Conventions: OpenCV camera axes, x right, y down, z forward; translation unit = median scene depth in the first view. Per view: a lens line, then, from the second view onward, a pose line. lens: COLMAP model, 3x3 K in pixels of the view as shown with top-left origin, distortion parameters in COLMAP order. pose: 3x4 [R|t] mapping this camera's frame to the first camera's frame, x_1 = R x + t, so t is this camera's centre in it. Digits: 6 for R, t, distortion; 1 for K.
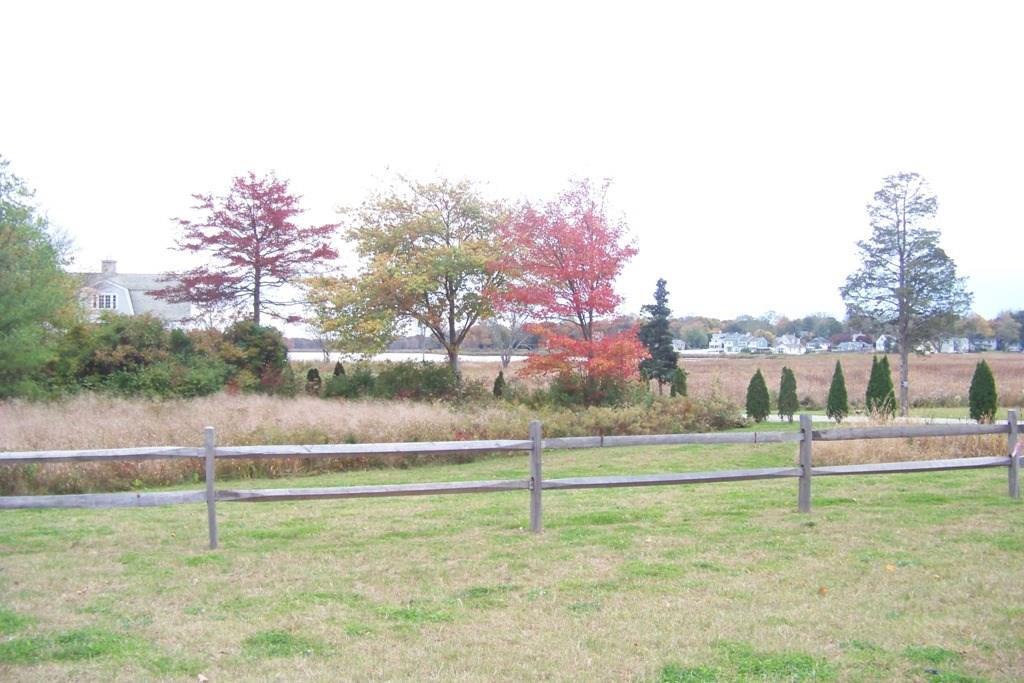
lens RADIAL K [[1068.7, 0, 539.0], [0, 1068.7, 338.9], [0, 0, 1]] dist [-0.258871, 0.359184]
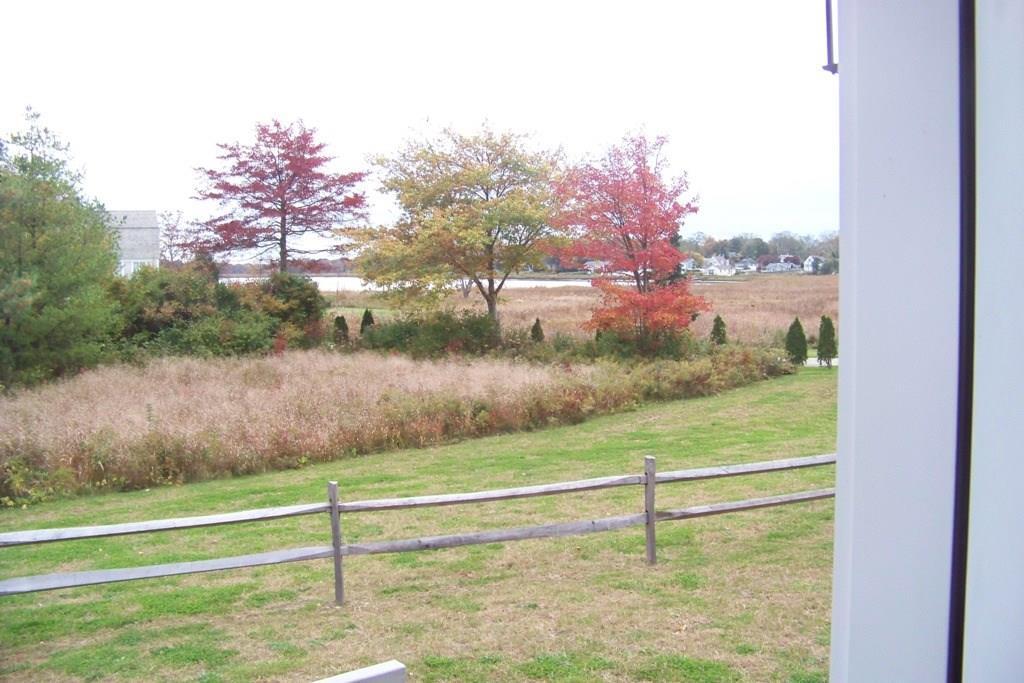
lens RADIAL K [[1068.7, 0, 539.0], [0, 1068.7, 338.9], [0, 0, 1]] dist [-0.258871, 0.359184]
pose [[0.996853, -0.014586, 0.077919, -0.109295], [0.008622, 0.997045, 0.076336, -0.027055], [-0.078803, -0.075424, 0.994033, -0.022878]]
